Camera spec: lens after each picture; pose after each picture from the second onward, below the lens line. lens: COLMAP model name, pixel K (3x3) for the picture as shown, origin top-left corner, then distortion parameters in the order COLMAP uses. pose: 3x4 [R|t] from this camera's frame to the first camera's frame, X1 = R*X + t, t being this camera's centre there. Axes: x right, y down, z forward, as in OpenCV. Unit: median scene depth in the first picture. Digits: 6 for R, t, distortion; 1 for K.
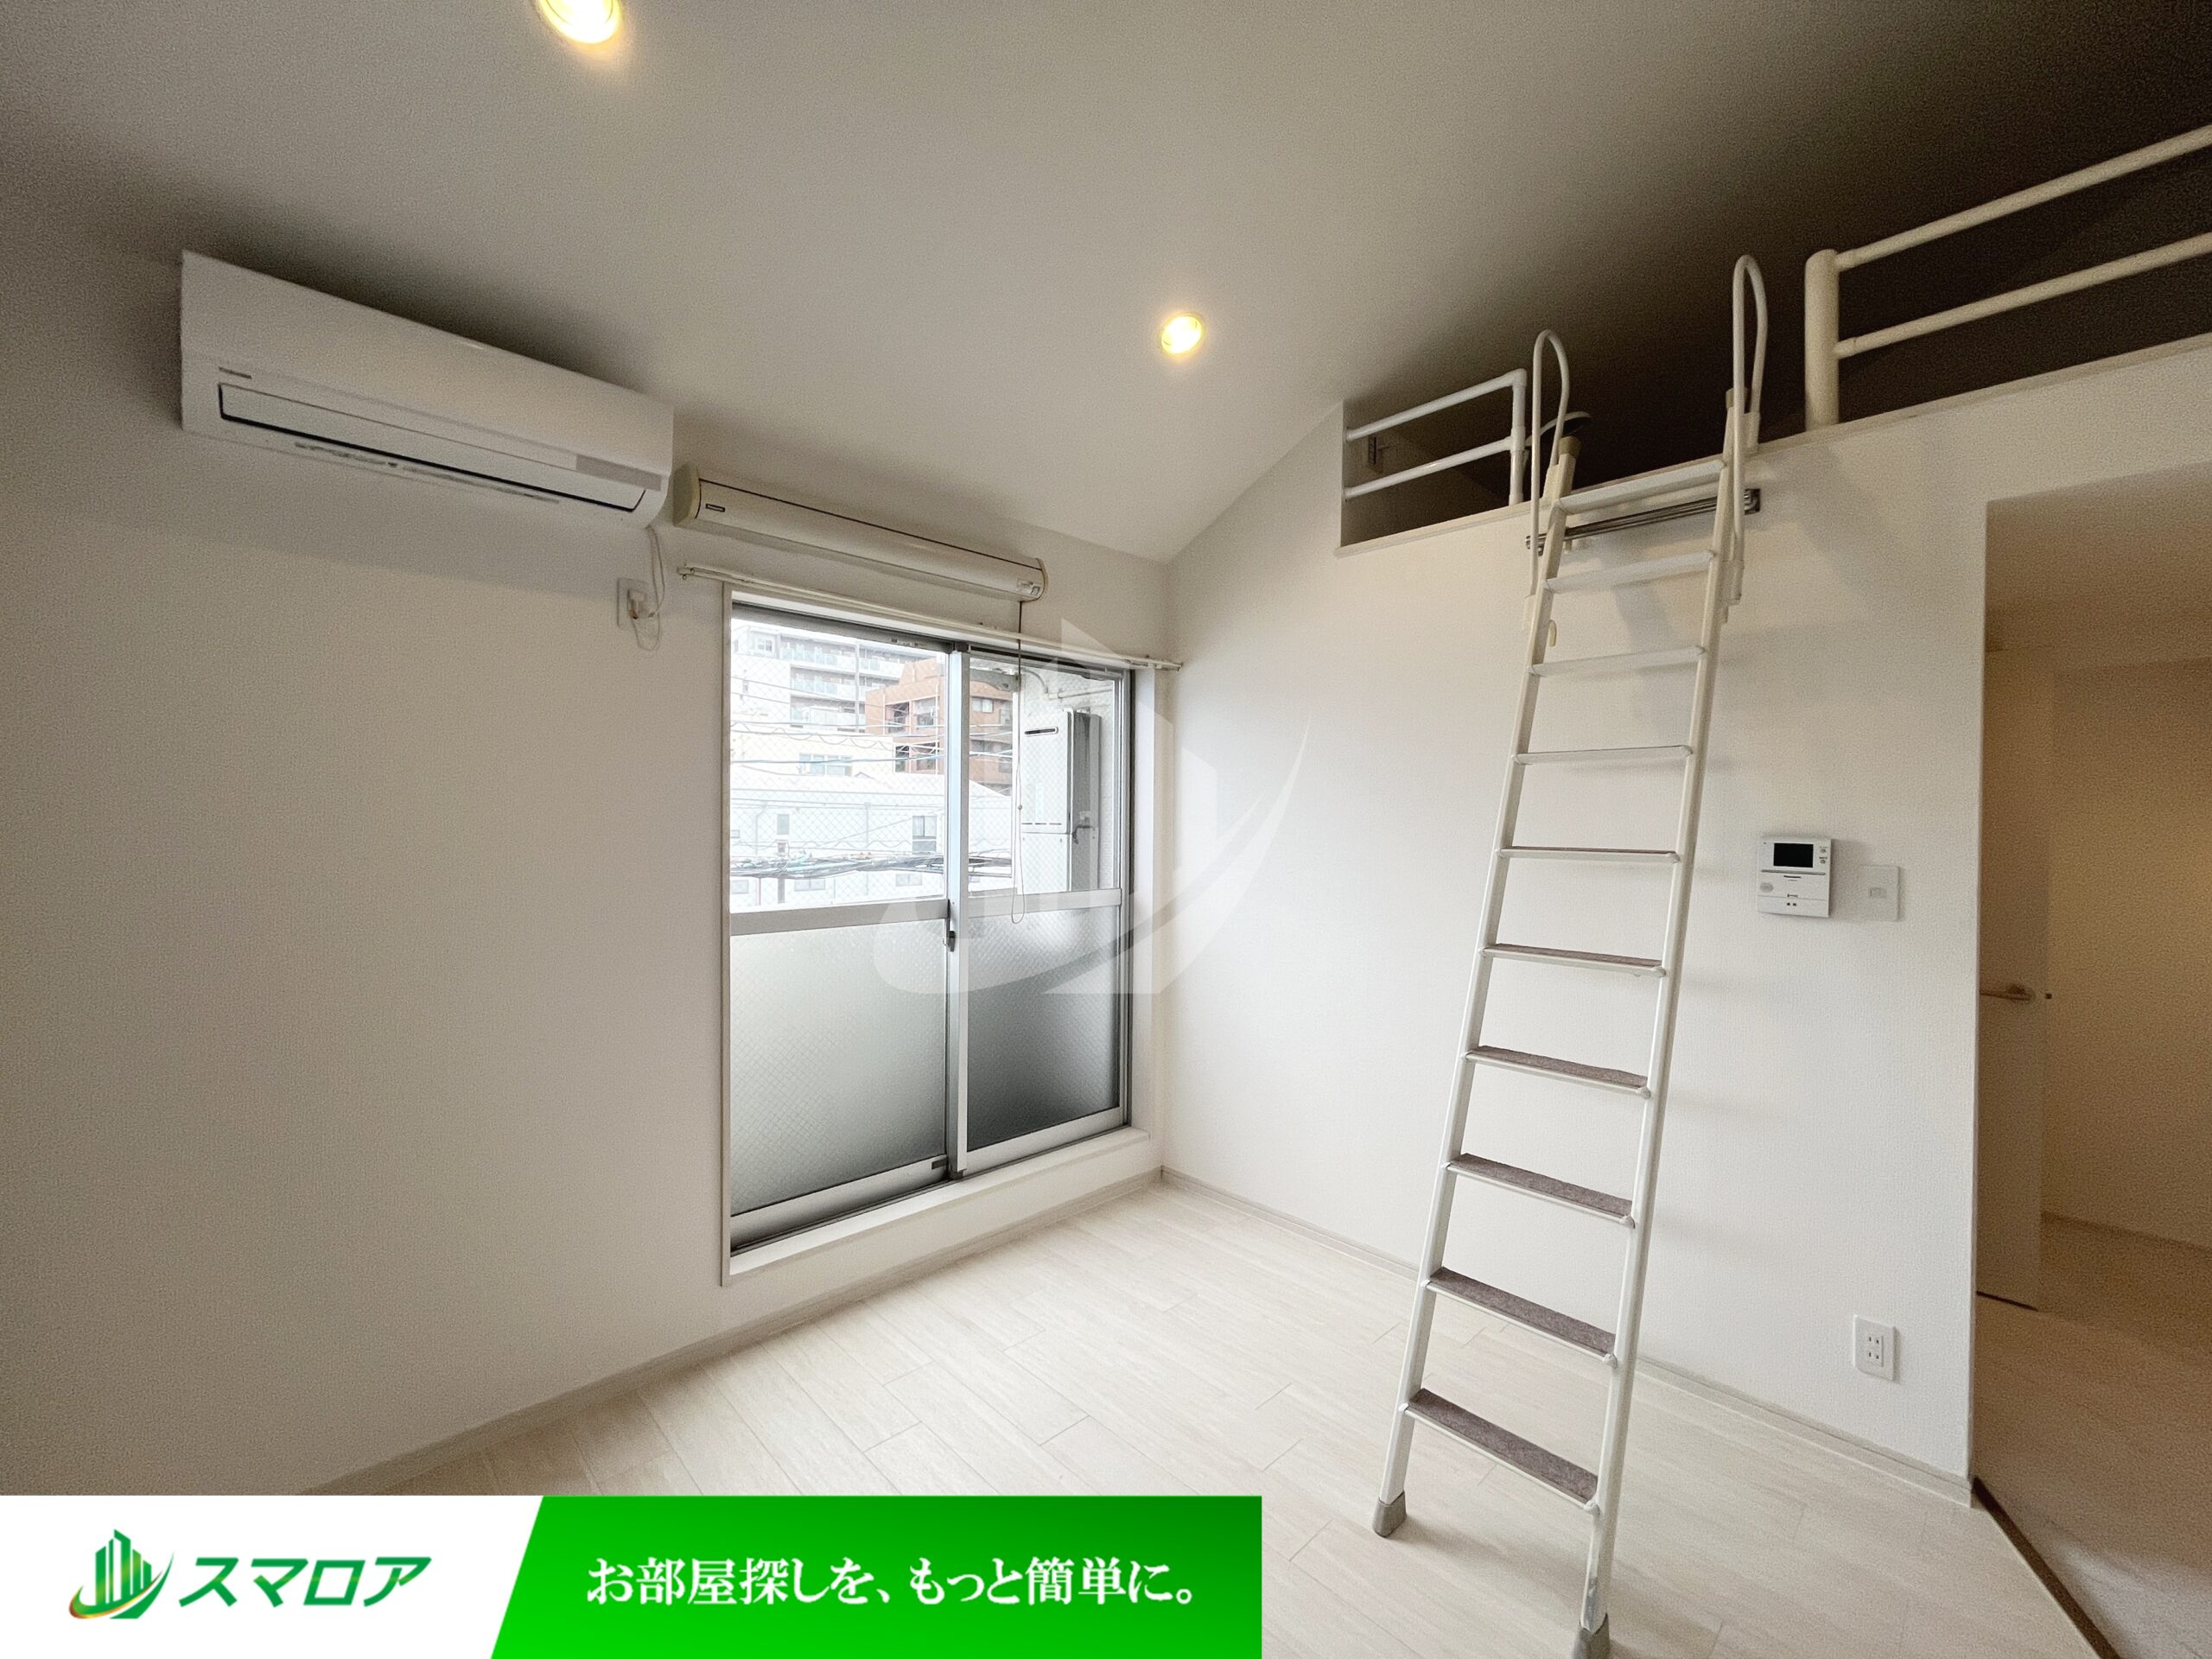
lens RADIAL K [[893.8, 0, 1103.2], [0, 893.8, 824.3], [0, 0, 1]] dist [0.002421, 0.000328]
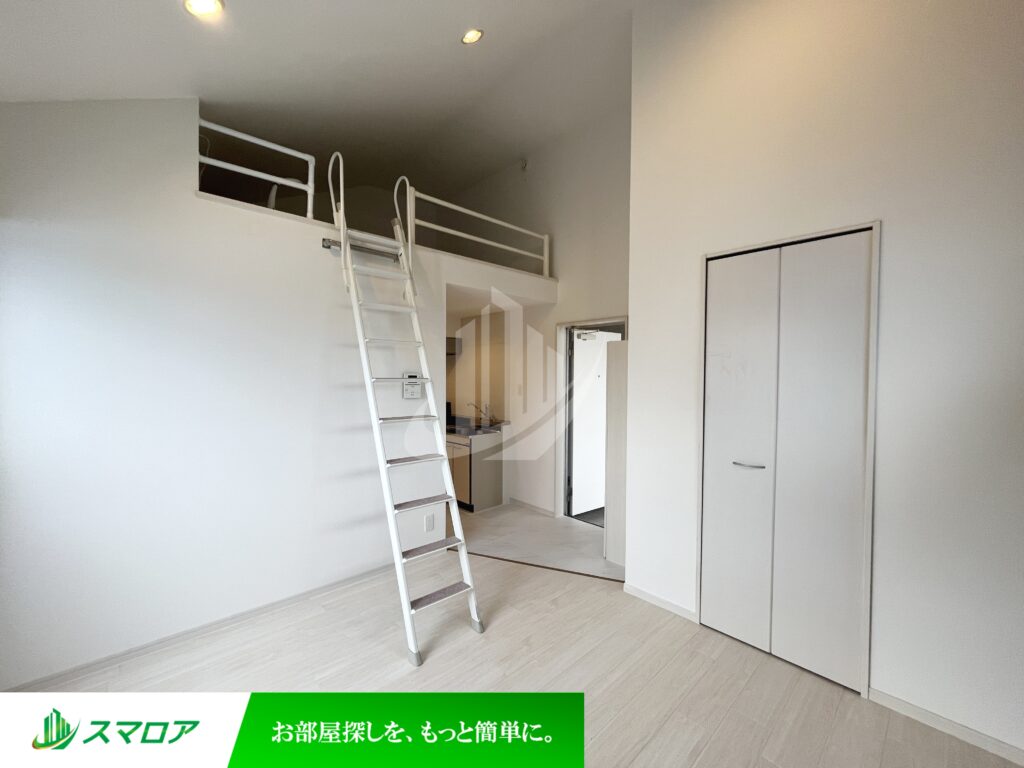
lens RADIAL K [[413.7, 0, 505.0], [0, 413.7, 383.2], [0, 0, 1]] dist [0.002421, 0.000328]
pose [[0.016911, -0.031977, 0.999346, -0.637592], [0.002259, 0.999487, 0.031943, 0.004291], [-0.999854, 0.001718, 0.016974, 0.624342]]
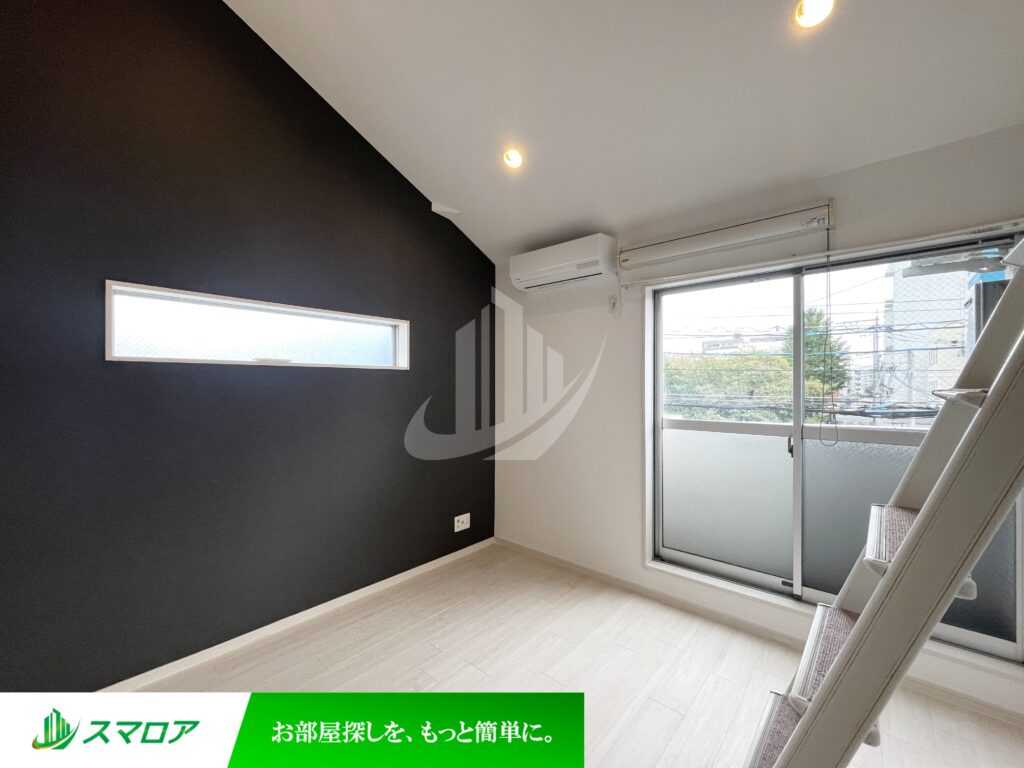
lens RADIAL K [[413.7, 0, 516.2], [0, 413.7, 384.4], [0, 0, 1]] dist [0.002421, 0.000328]
pose [[0.094596, -0.015591, -0.995394, 0.427074], [-0.006232, 0.999848, -0.016253, 0.018005], [0.995496, 0.007741, 0.094485, 0.331417]]
